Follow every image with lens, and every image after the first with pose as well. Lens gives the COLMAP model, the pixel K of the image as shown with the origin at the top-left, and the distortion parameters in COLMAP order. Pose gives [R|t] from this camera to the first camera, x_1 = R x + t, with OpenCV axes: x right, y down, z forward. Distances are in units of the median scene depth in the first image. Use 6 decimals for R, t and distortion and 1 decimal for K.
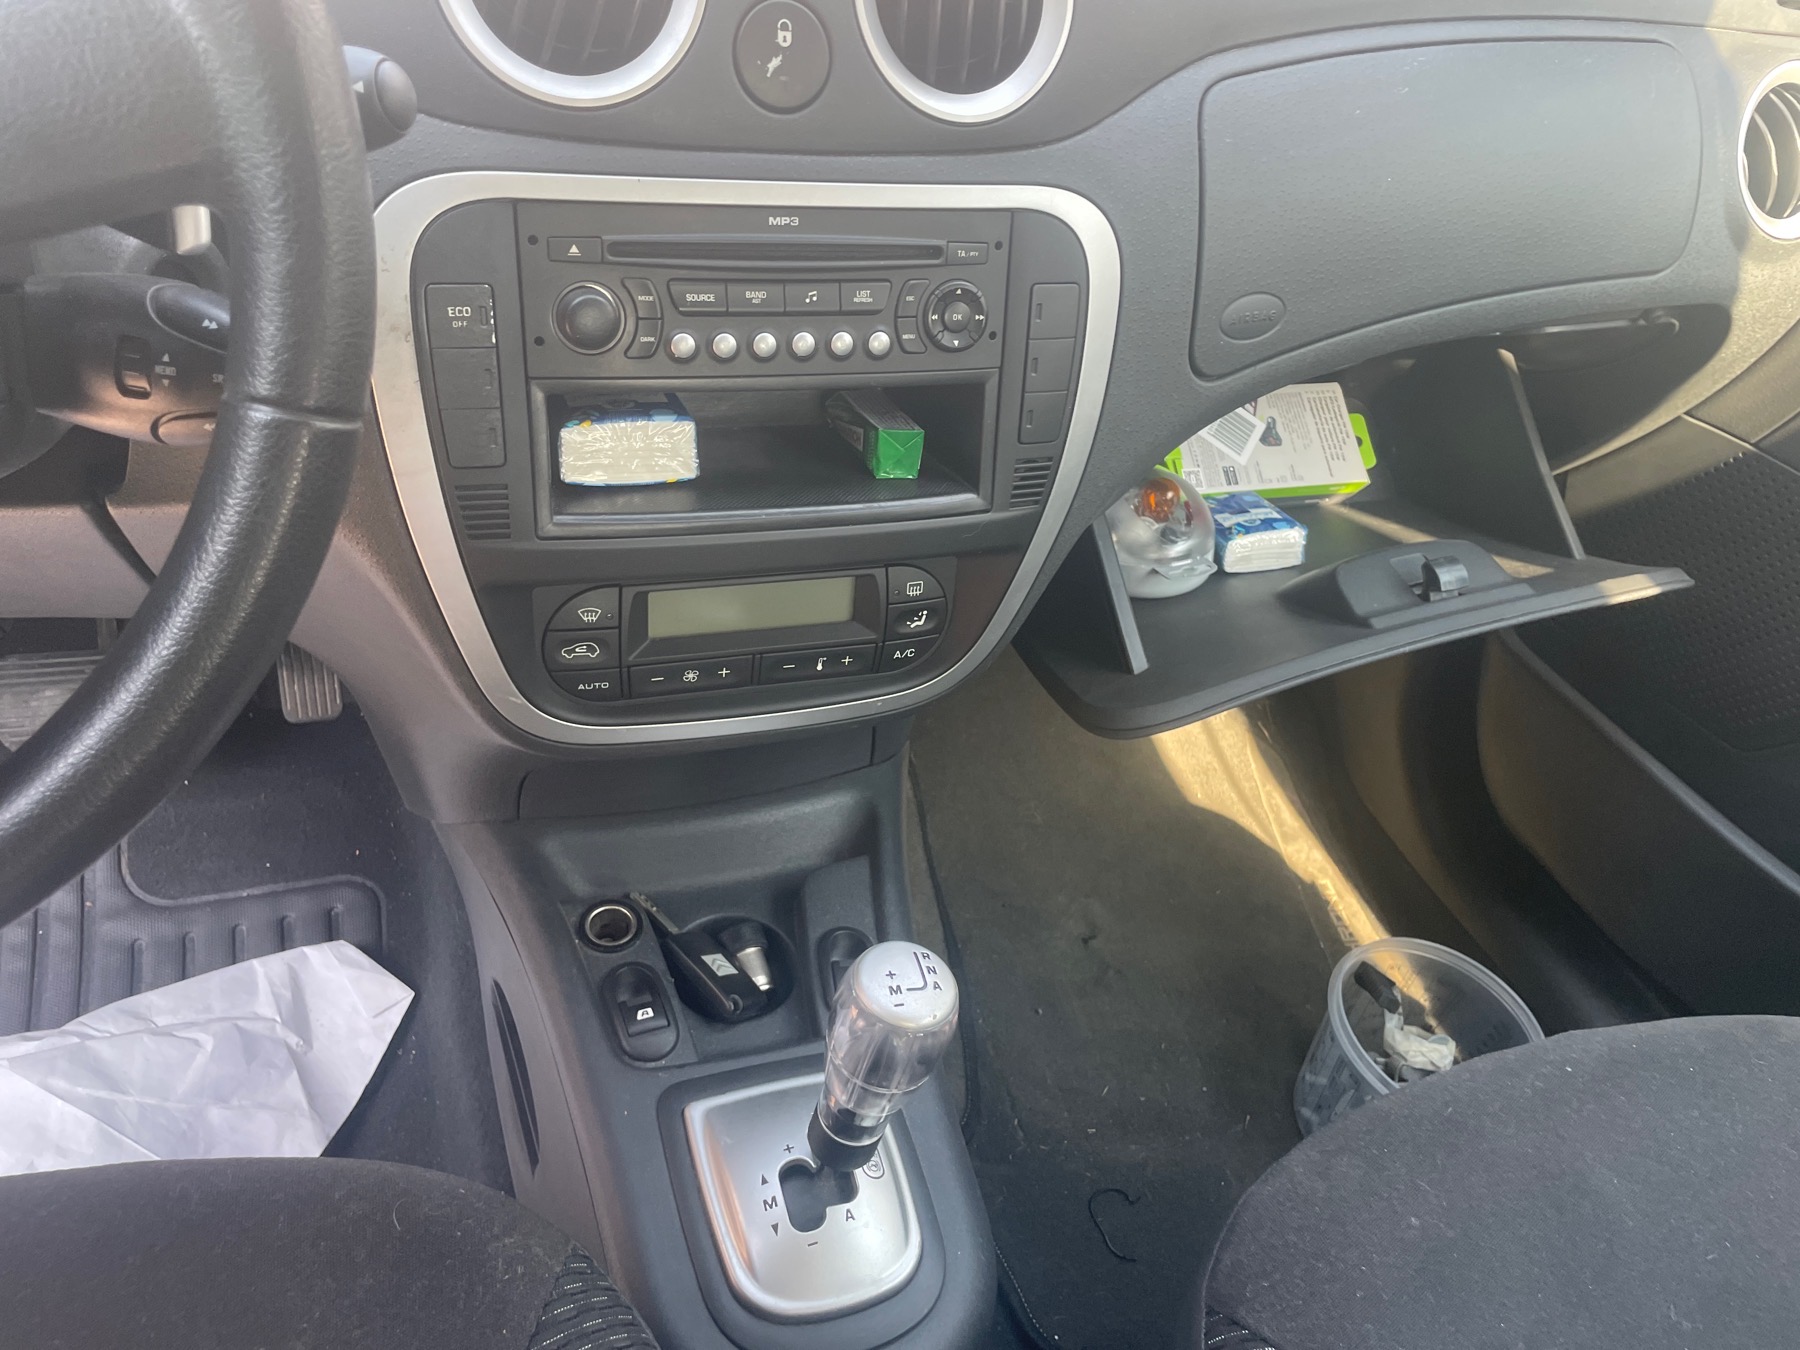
lens RADIAL K [[1359.6, 0, 900.0], [0, 1359.6, 675.0], [0, 0, 1]] dist [0.070572, -0.093972]
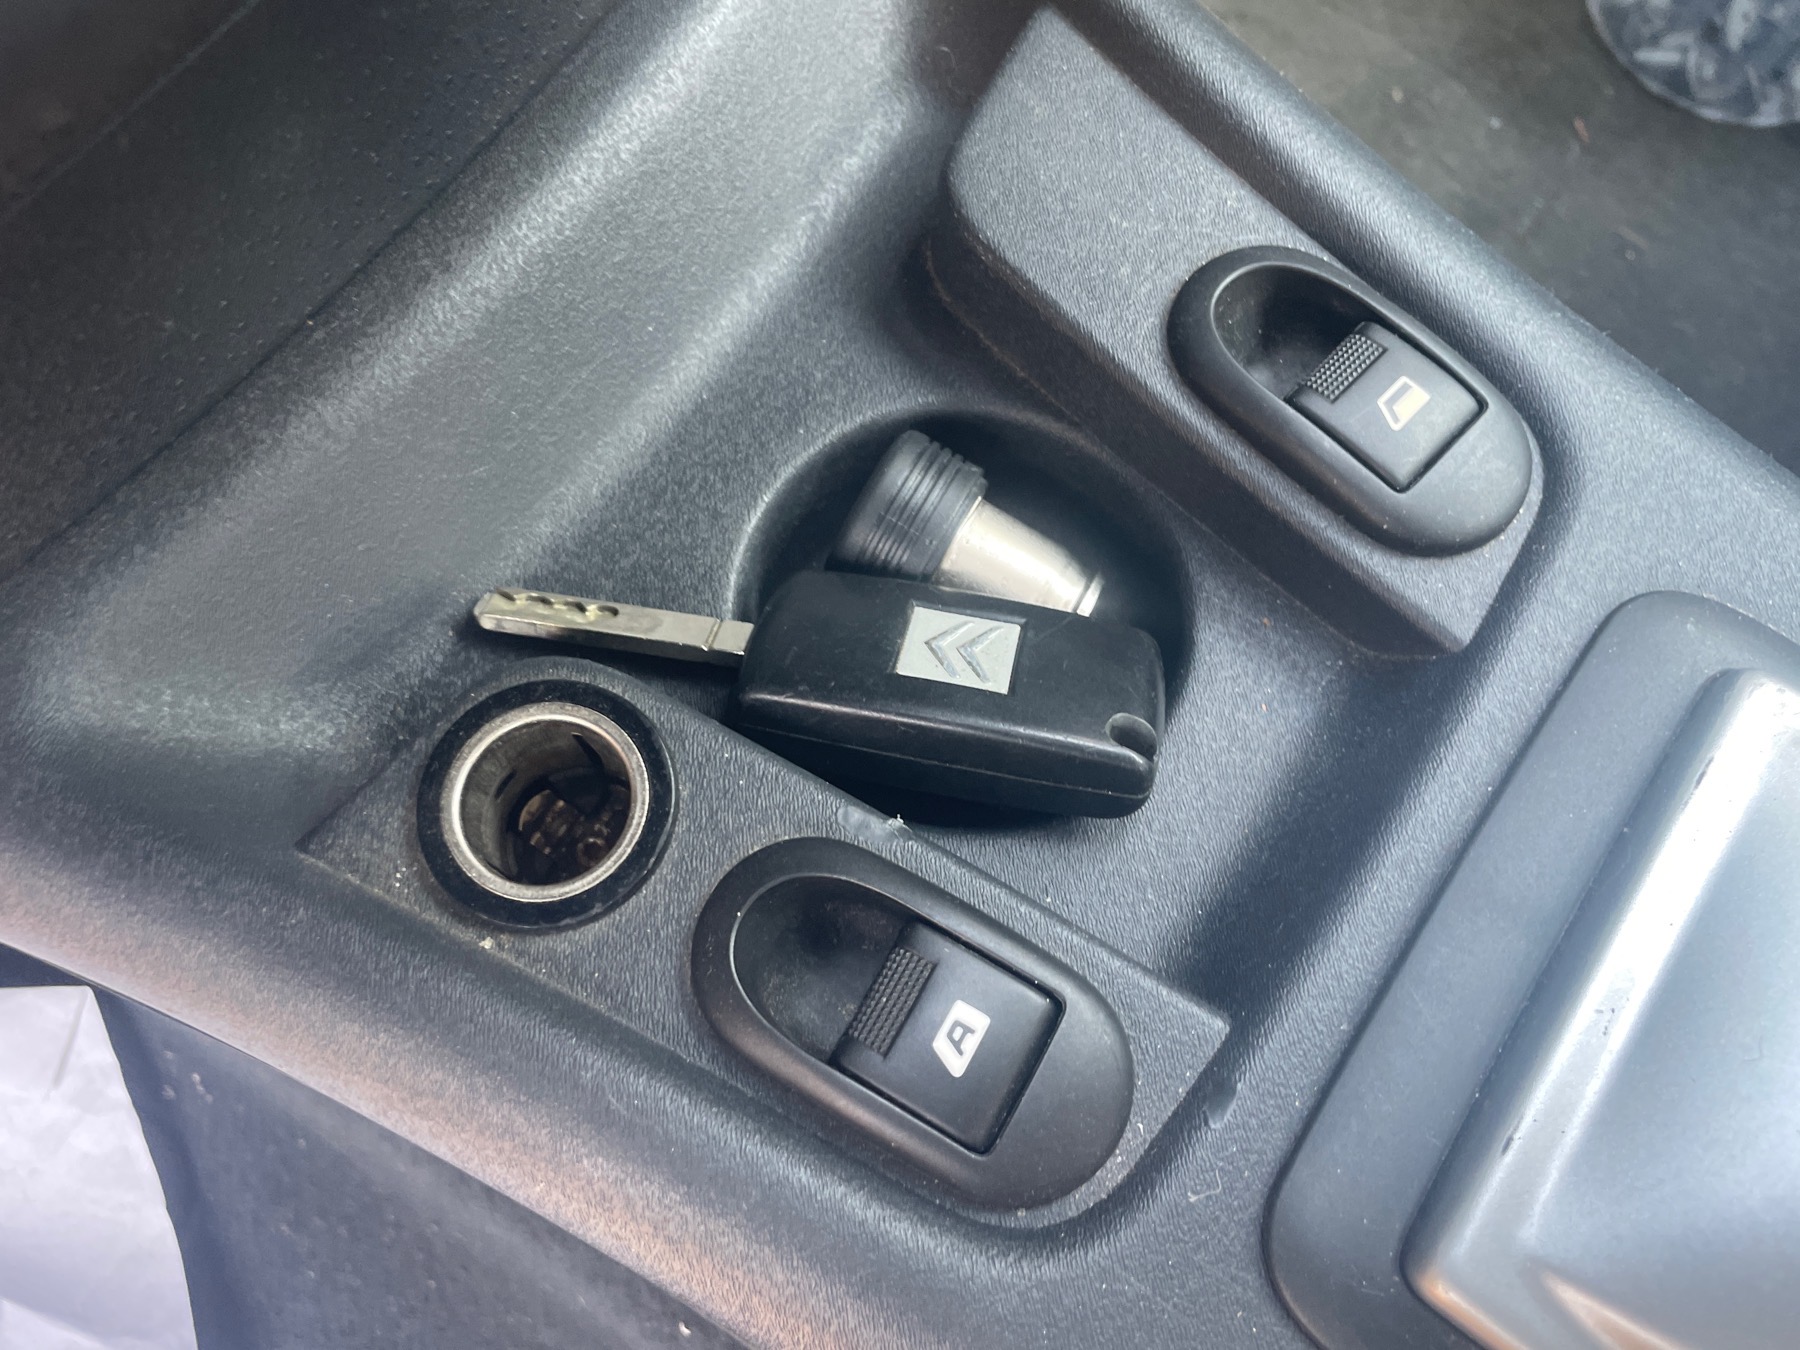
lens RADIAL K [[1349.9, 0, 894.9], [0, 1349.9, 666.5], [0, 0, 1]] dist [0.078968, -0.099826]
pose [[0.808500, -0.585765, 0.056634, -0.148886], [0.460526, 0.689668, 0.558814, 0.055088], [-0.366392, -0.425720, 0.827357, 0.726159]]
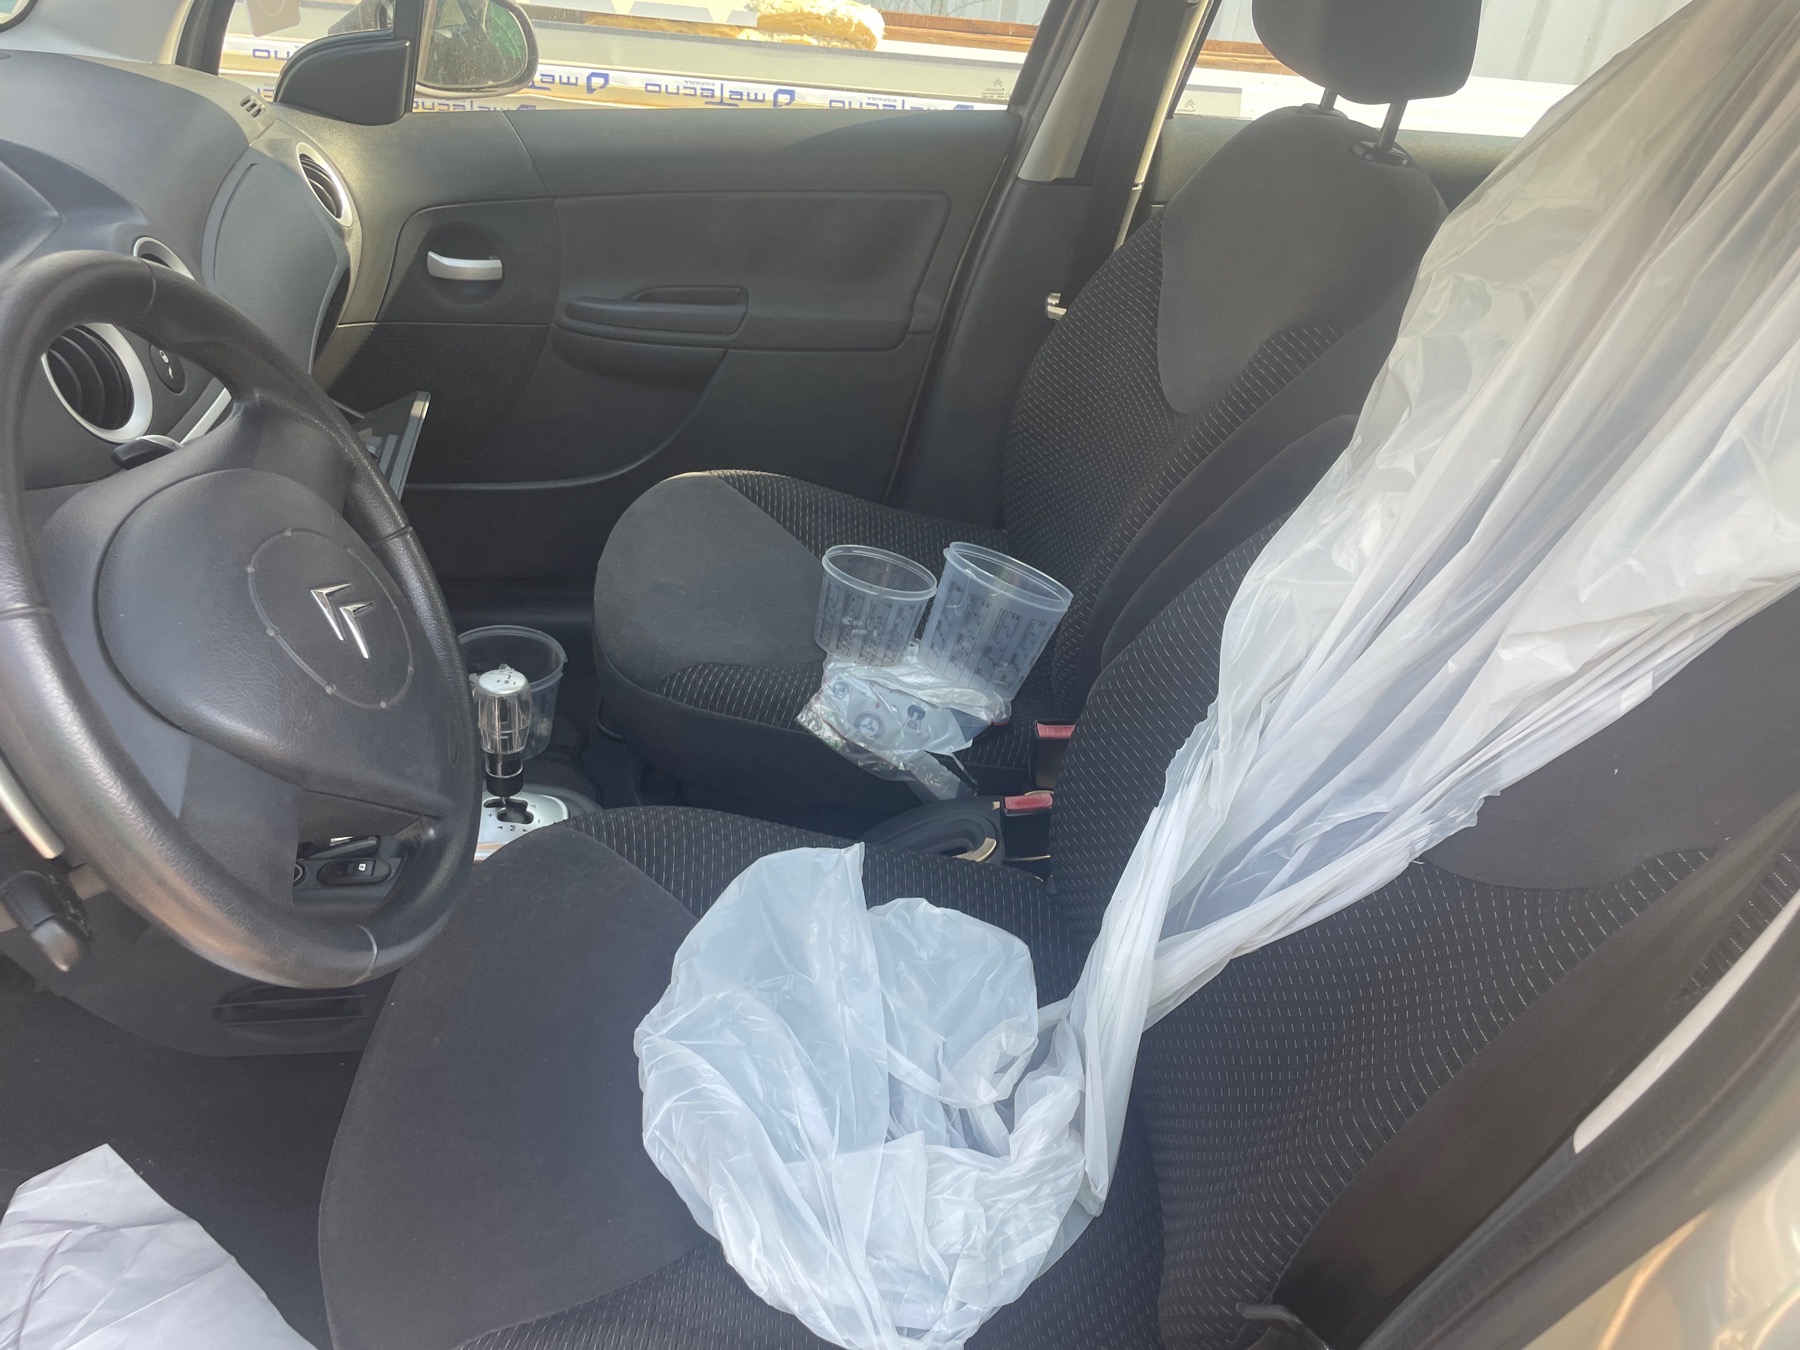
lens RADIAL K [[1349.9, 0, 894.9], [0, 1349.9, 666.5], [0, 0, 1]] dist [0.078968, -0.099826]
pose [[0.258151, -0.635675, 0.727513, -0.969339], [0.567243, 0.709302, 0.418481, -0.239916], [-0.782044, 0.304645, 0.543689, -0.481227]]
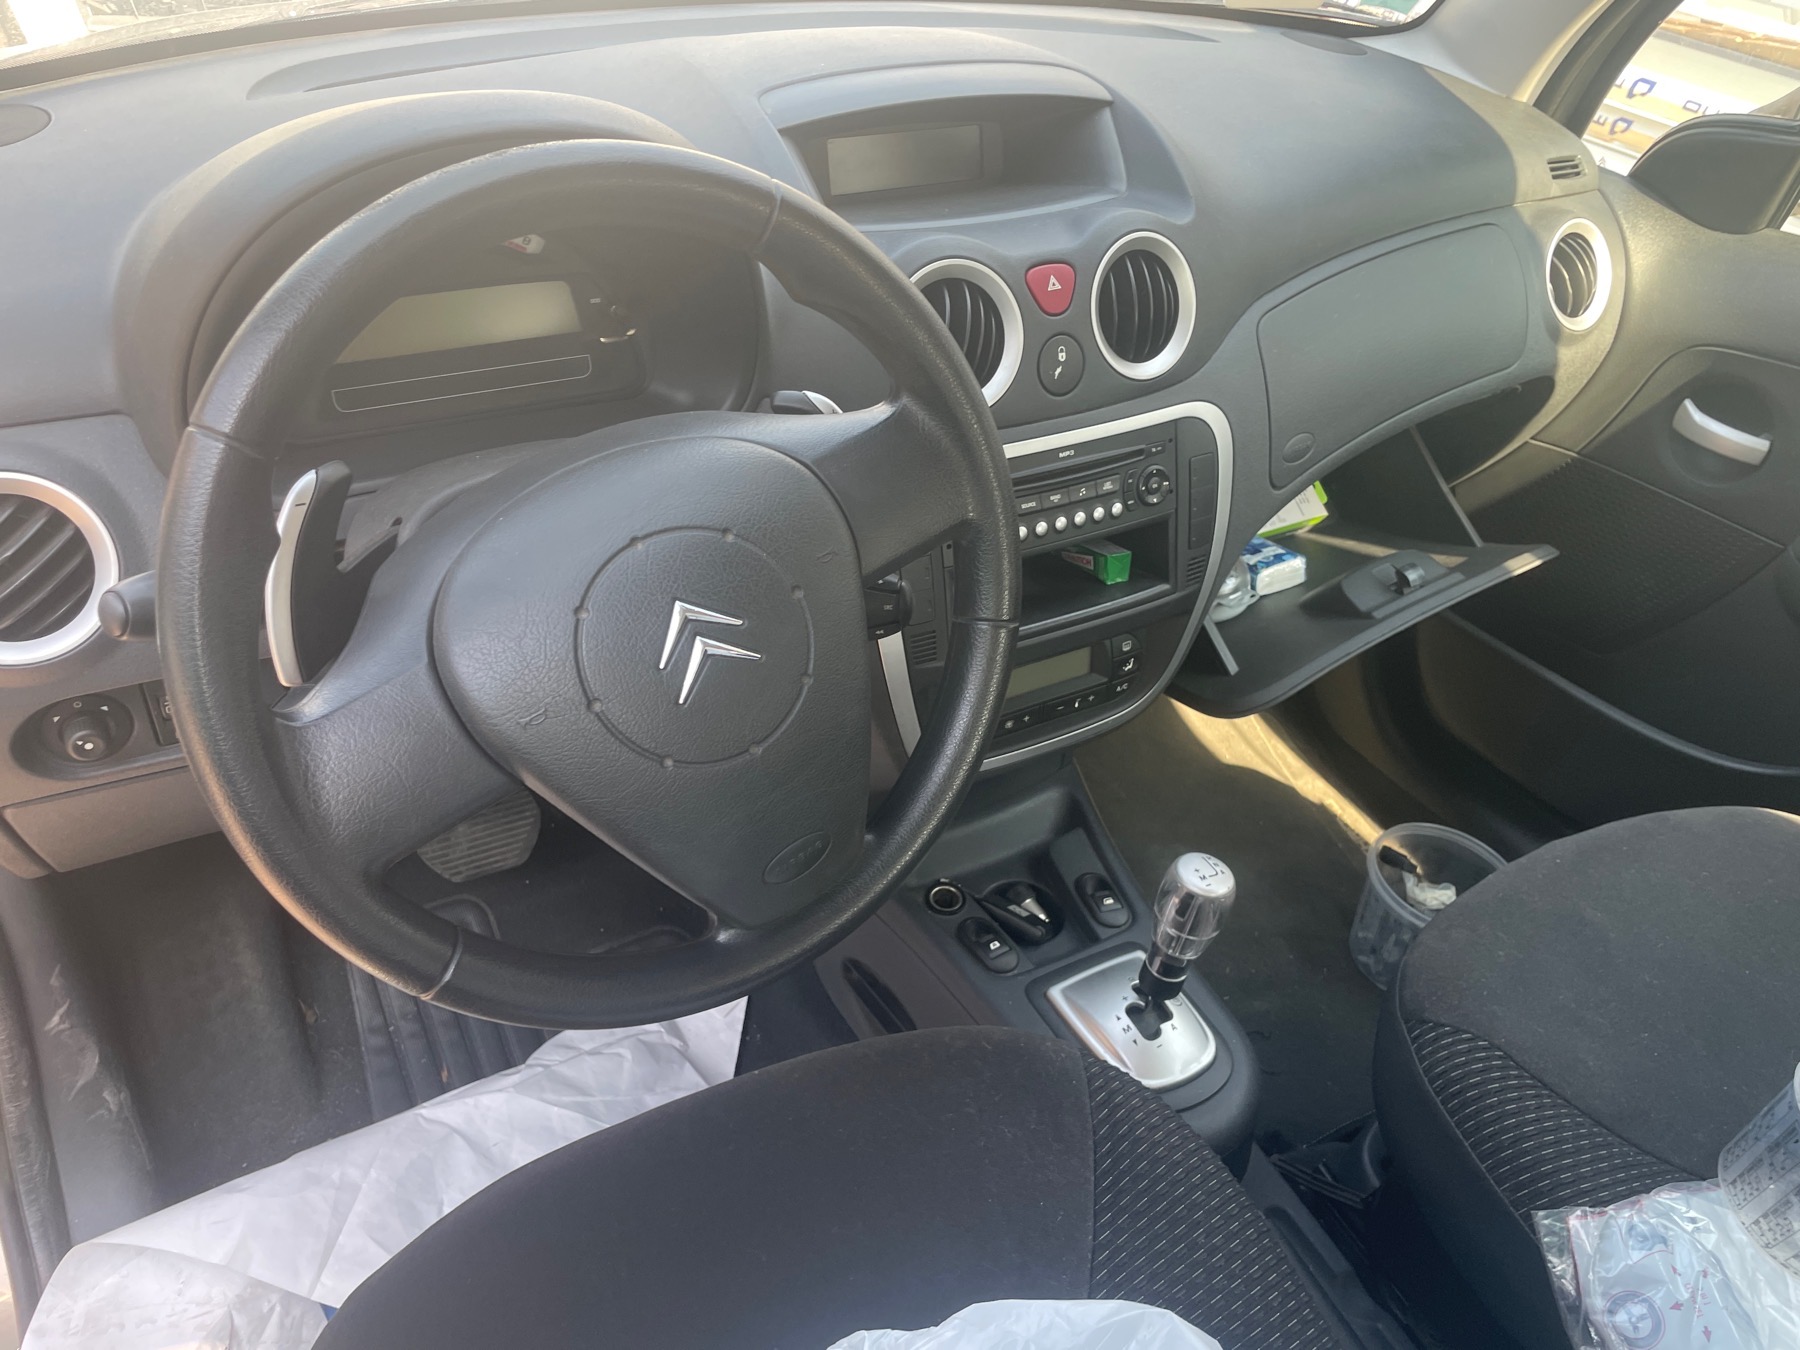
lens RADIAL K [[1348.4, 0, 925.5], [0, 1348.4, 704.0], [0, 0, 1]] dist [0.083130, -0.112703]
pose [[0.976835, -0.178754, 0.117643, -0.343776], [0.178936, 0.983819, 0.009107, -0.043857], [-0.117367, 0.012154, 0.993014, -0.452228]]
